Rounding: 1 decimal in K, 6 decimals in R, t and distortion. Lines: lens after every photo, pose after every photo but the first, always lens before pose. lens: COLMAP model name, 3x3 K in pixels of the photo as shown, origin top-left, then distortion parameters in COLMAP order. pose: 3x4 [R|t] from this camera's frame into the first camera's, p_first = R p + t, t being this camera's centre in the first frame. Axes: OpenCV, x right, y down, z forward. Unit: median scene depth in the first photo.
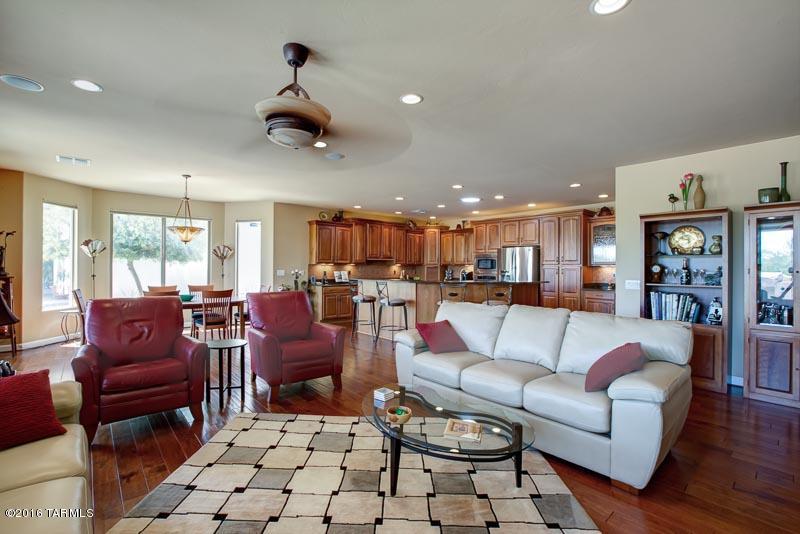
lens RADIAL K [[363.5, 0, 396.6], [0, 363.5, 267.2], [0, 0, 1]] dist [-0.051799, 0.020034]
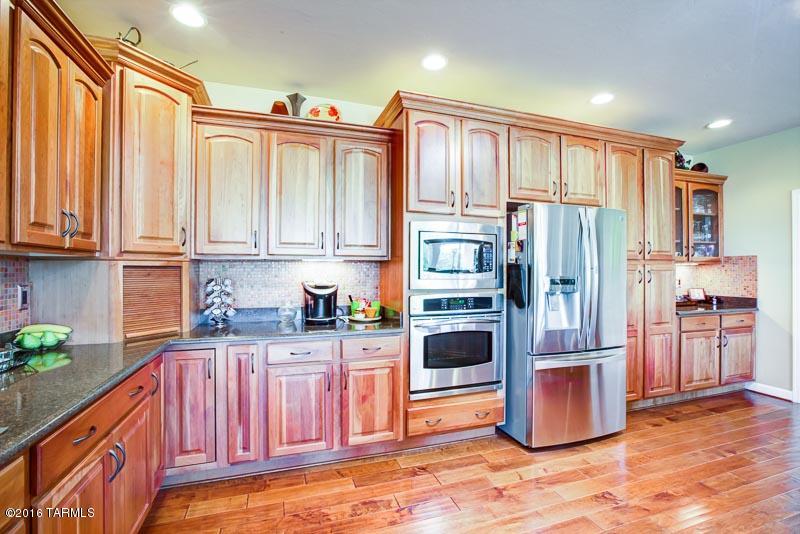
lens RADIAL K [[363.5, 0, 396.6], [0, 363.5, 267.2], [0, 0, 1]] dist [-0.051799, 0.020034]
pose [[0.386391, -0.003814, 0.922327, -0.049518], [0.002476, 0.999992, 0.003098, -0.000835], [-0.922332, 0.001086, 0.386397, 1.318215]]
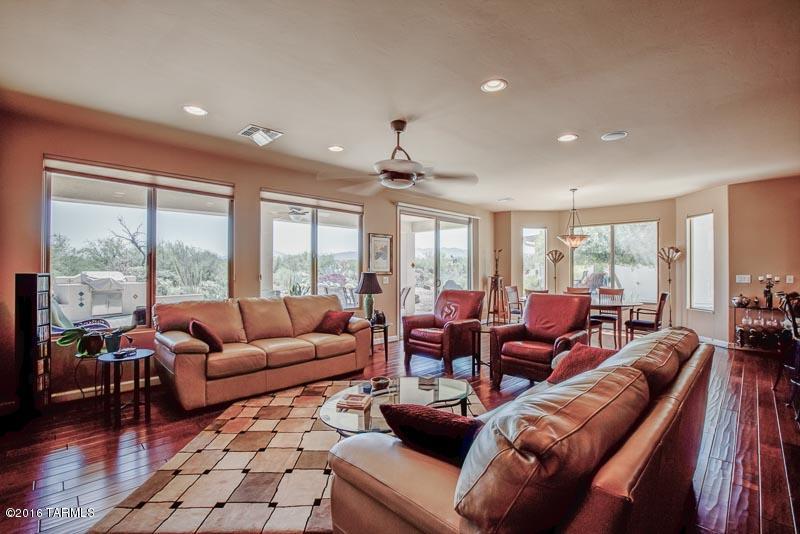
lens RADIAL K [[363.5, 0, 396.6], [0, 363.5, 267.2], [0, 0, 1]] dist [-0.051799, 0.020034]
pose [[0.057040, -0.013364, -0.998282, 0.441472], [-0.003018, 0.999904, -0.013559, 0.005039], [0.998367, 0.003786, 0.056994, 0.330529]]
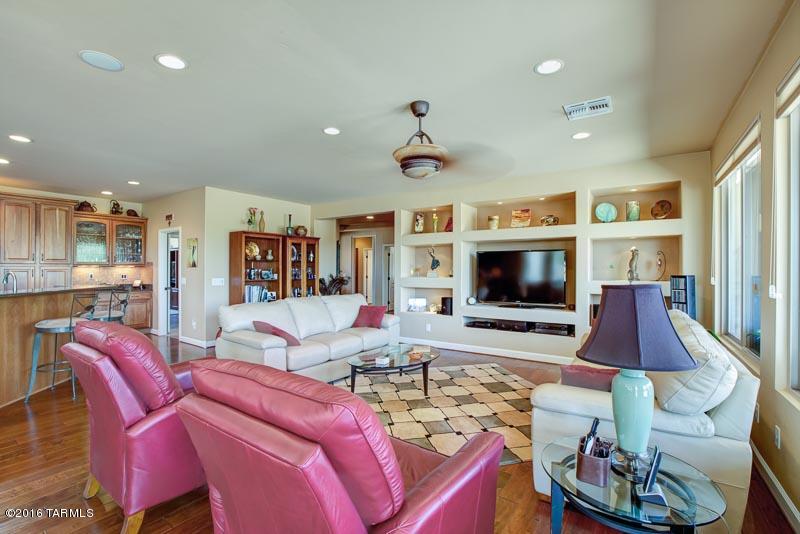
lens RADIAL K [[363.5, 0, 396.6], [0, 363.5, 267.2], [0, 0, 1]] dist [-0.051799, 0.020034]
pose [[-0.239181, -0.001634, 0.970974, -0.561193], [-0.002827, 0.999996, 0.000986, -0.004876], [-0.970971, -0.002510, -0.239185, 0.507516]]
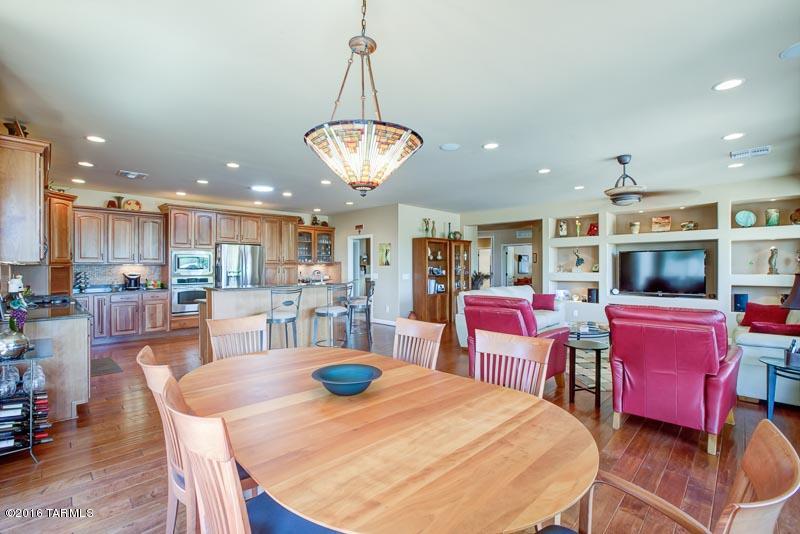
lens RADIAL K [[363.5, 0, 396.6], [0, 363.5, 267.2], [0, 0, 1]] dist [-0.051799, 0.020034]
pose [[-0.071309, -0.007696, 0.997425, -0.781476], [0.003076, 0.999964, 0.007935, -0.006240], [-0.997450, 0.003634, -0.071282, 0.868778]]
